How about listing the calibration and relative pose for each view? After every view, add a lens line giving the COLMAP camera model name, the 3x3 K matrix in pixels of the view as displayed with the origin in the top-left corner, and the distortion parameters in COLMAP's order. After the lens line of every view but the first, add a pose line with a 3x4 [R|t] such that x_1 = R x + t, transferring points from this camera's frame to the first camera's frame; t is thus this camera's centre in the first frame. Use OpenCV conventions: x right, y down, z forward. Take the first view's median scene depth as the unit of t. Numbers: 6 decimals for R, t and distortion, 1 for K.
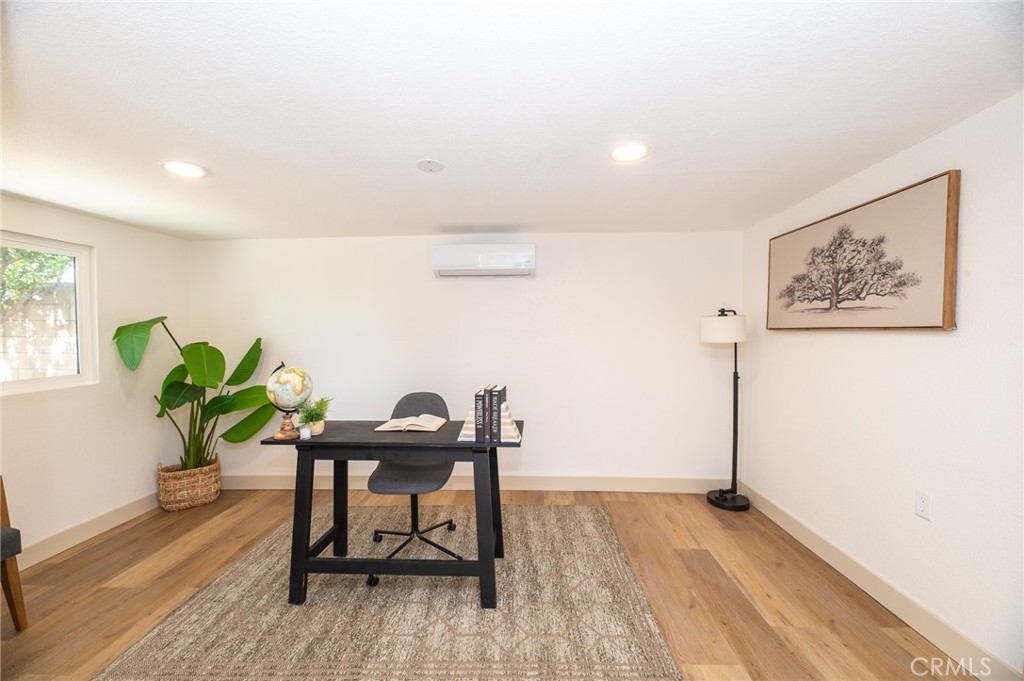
lens RADIAL K [[405.8, 0, 512.6], [0, 405.8, 339.5], [0, 0, 1]] dist [-0.000977, -0.000399]
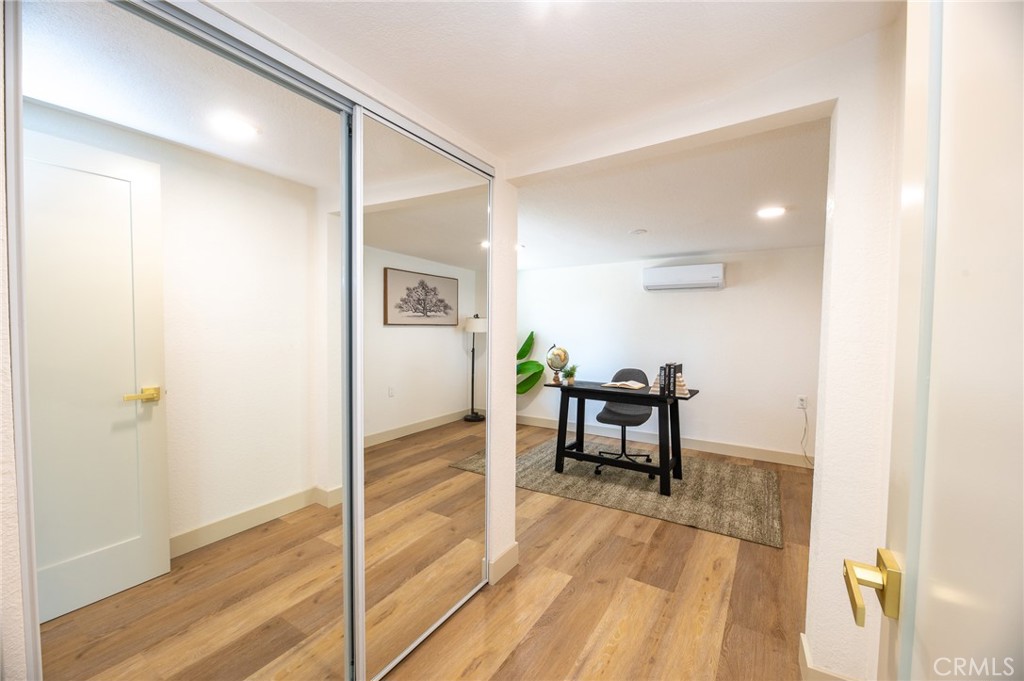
lens RADIAL K [[405.8, 0, 511.6], [0, 405.8, 341.5], [0, 0, 1]] dist [-0.000977, -0.000399]
pose [[0.857392, 0.030069, -0.513784, 0.220811], [-0.024019, 0.999542, 0.018416, 0.013551], [0.514103, -0.003449, 0.857722, -0.696346]]
